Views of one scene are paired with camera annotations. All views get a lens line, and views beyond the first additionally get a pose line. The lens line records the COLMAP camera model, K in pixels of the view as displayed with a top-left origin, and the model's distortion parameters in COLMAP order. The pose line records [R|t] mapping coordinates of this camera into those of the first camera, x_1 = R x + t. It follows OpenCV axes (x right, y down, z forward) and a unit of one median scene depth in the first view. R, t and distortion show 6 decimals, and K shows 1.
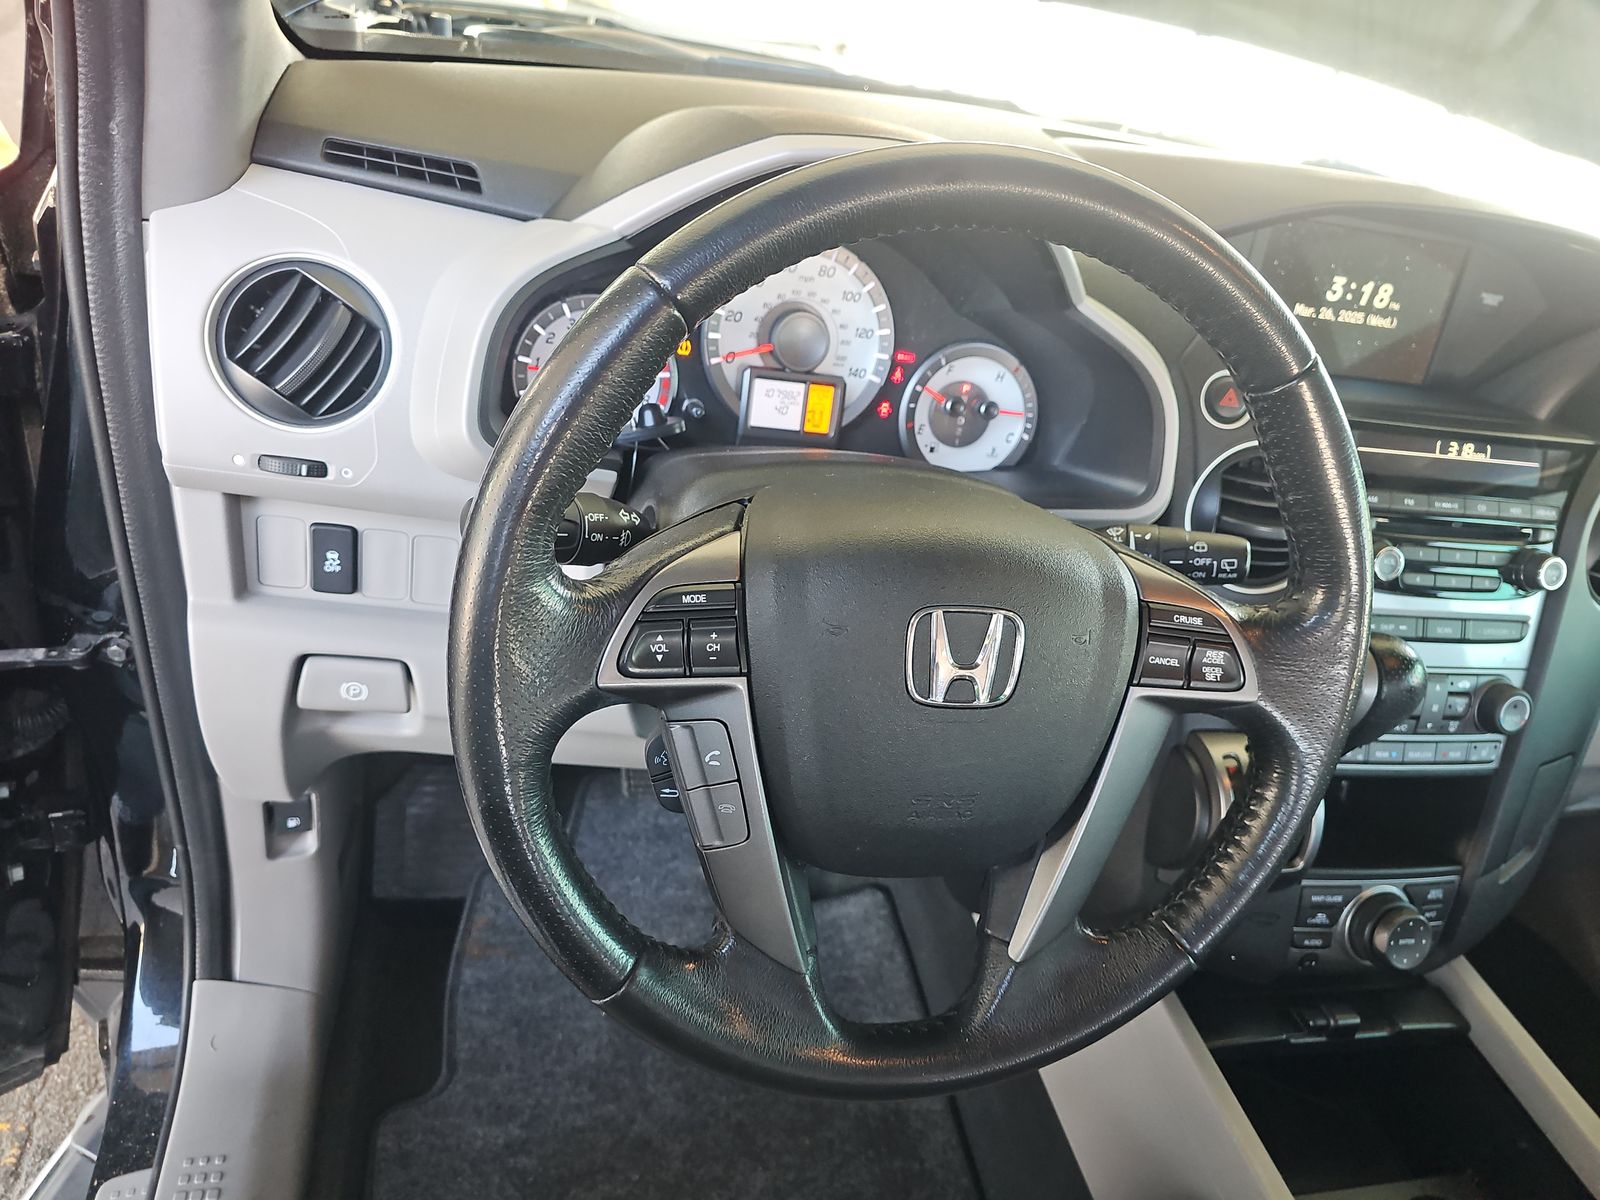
lens RADIAL K [[1082.0, 0, 798.7], [0, 1082.0, 601.3], [0, 0, 1]] dist [0.006067, -0.001015]
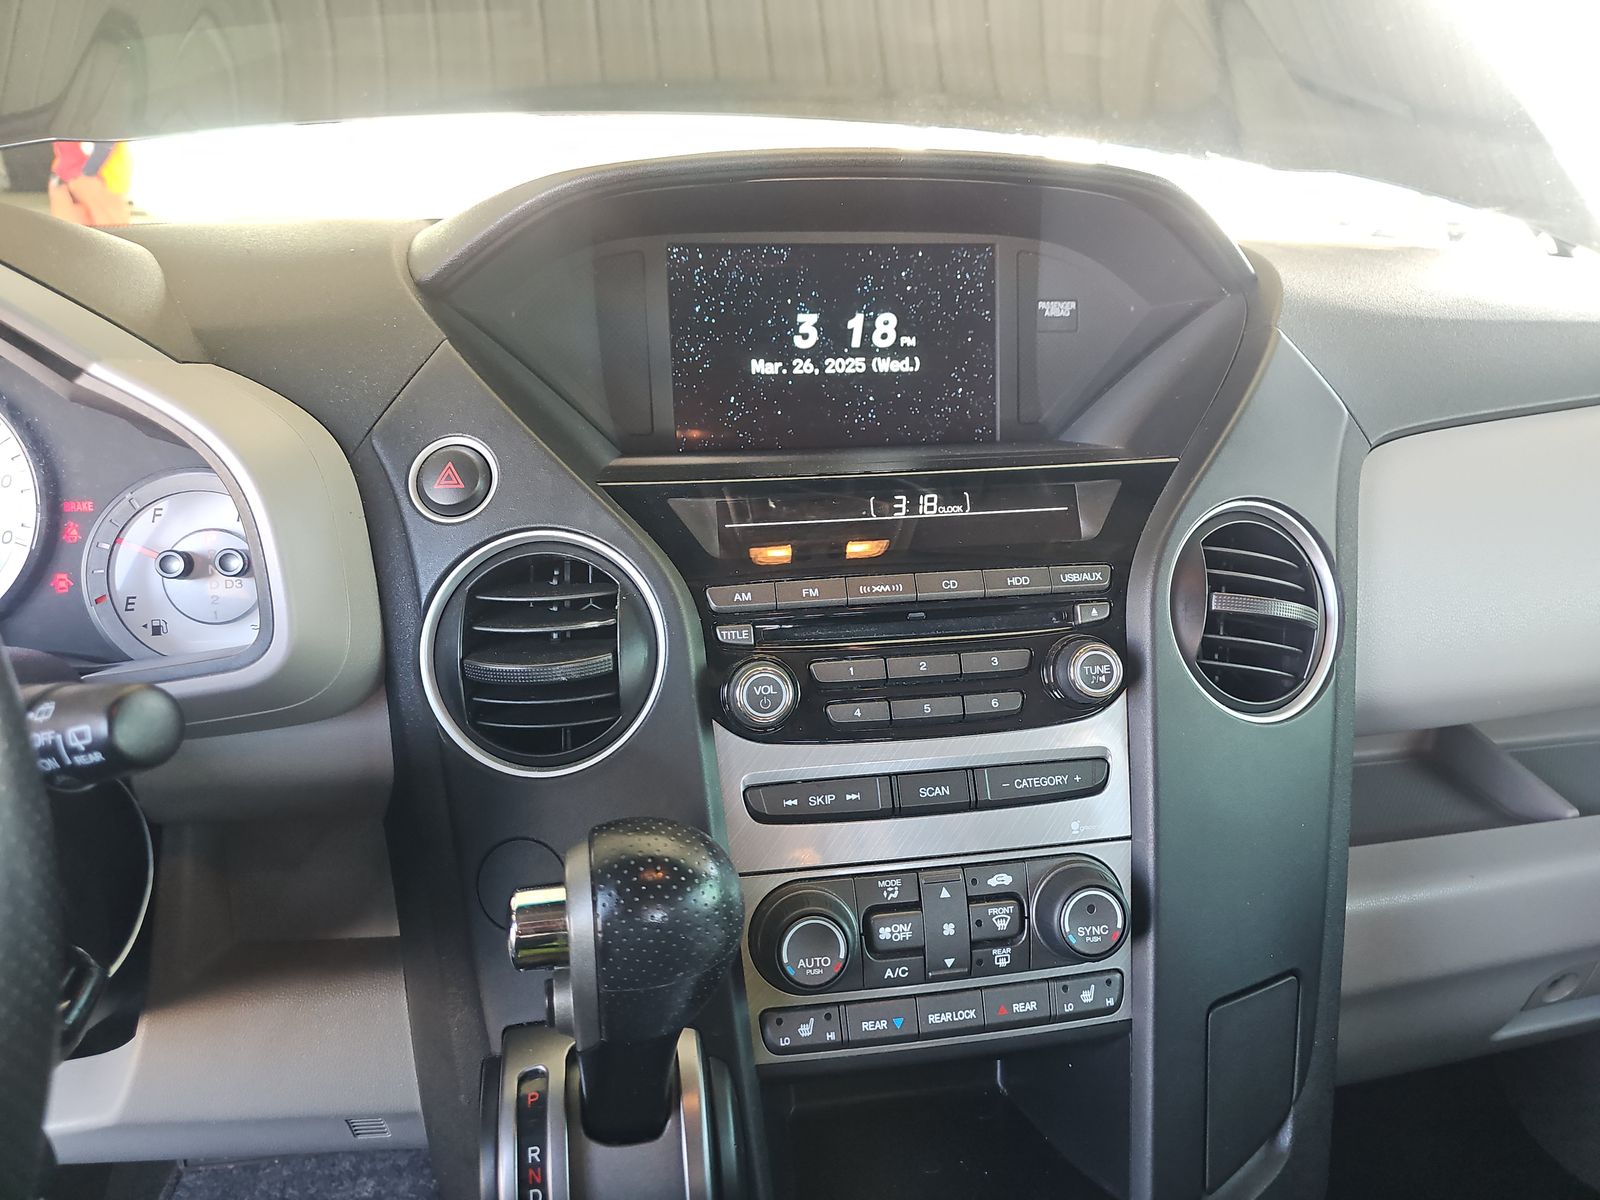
lens RADIAL K [[1082.0, 0, 800.6], [0, 1082.0, 597.9], [0, 0, 1]] dist [0.006067, -0.001015]
pose [[0.982866, -0.158836, -0.093515, 0.532183], [0.133394, 0.963088, -0.233810, 0.046761], [0.127201, 0.217329, 0.967775, 0.349824]]
